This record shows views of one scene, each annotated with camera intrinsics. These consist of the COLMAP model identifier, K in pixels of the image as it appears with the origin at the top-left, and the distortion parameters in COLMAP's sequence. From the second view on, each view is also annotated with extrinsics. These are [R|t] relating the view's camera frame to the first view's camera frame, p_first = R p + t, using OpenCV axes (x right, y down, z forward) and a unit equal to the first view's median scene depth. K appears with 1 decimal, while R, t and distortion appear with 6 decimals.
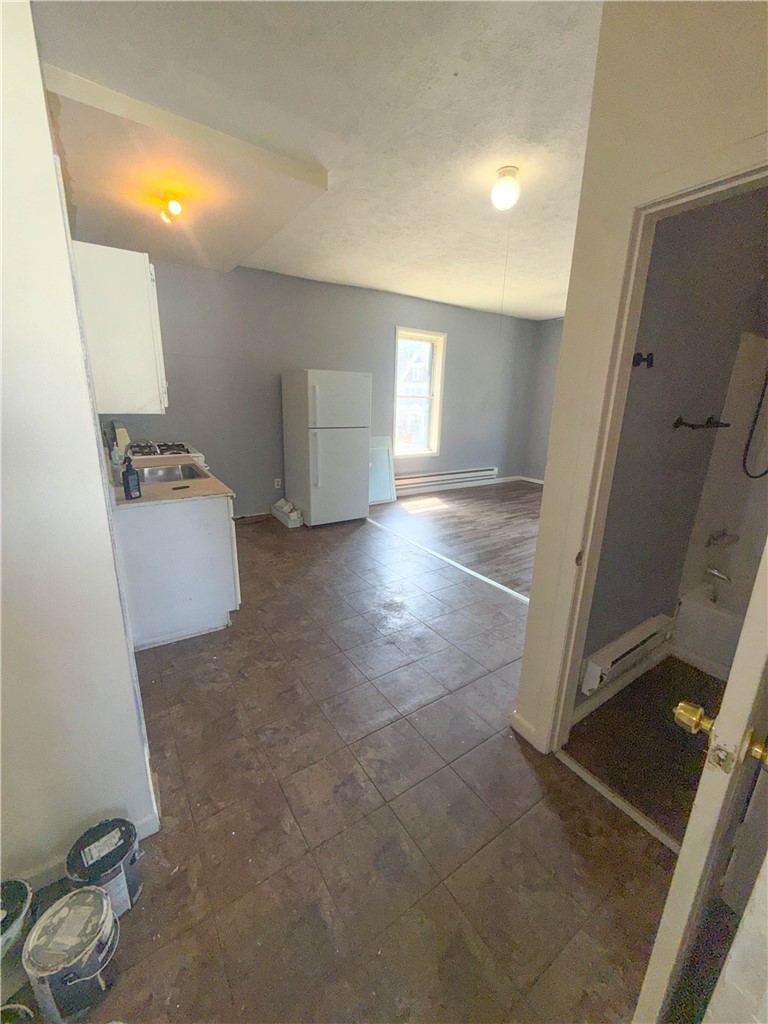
lens RADIAL K [[408.3, 0, 384.0], [0, 408.3, 512.0], [0, 0, 1]] dist [0.001236, 0.000134]
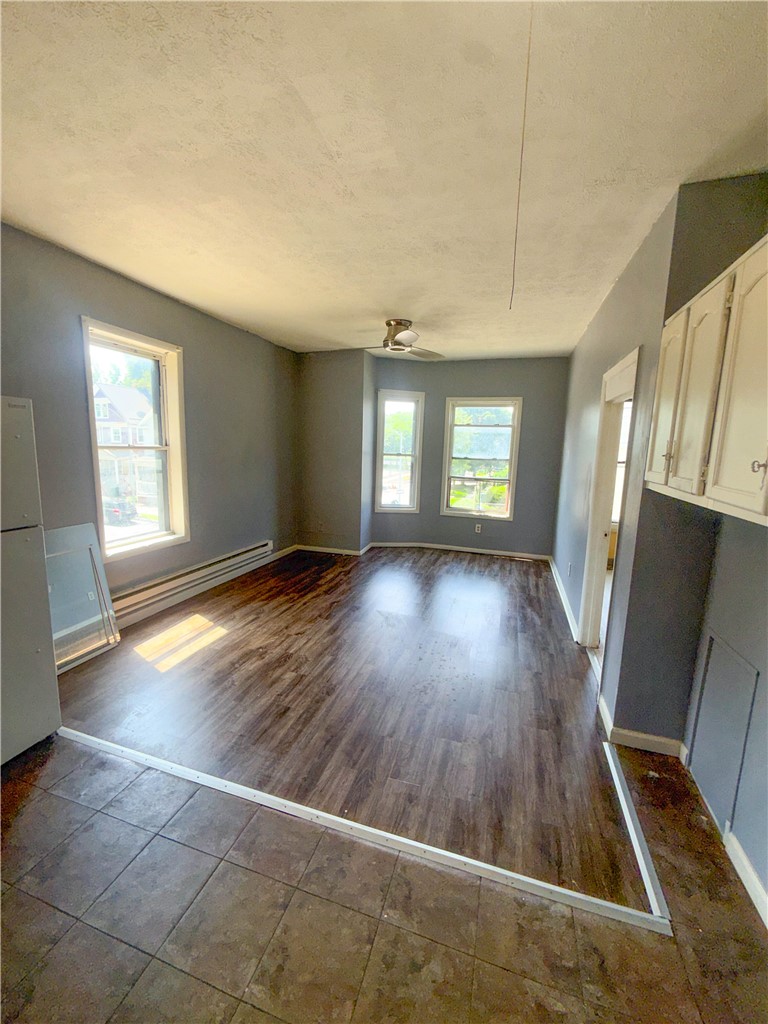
lens RADIAL K [[408.3, 0, 384.0], [0, 408.3, 512.0], [0, 0, 1]] dist [0.001236, 0.000134]
pose [[0.778482, -0.099656, 0.619705, -0.015451], [0.158495, 0.986531, -0.040458, -0.116979], [-0.607326, 0.129716, 0.783791, 0.359076]]
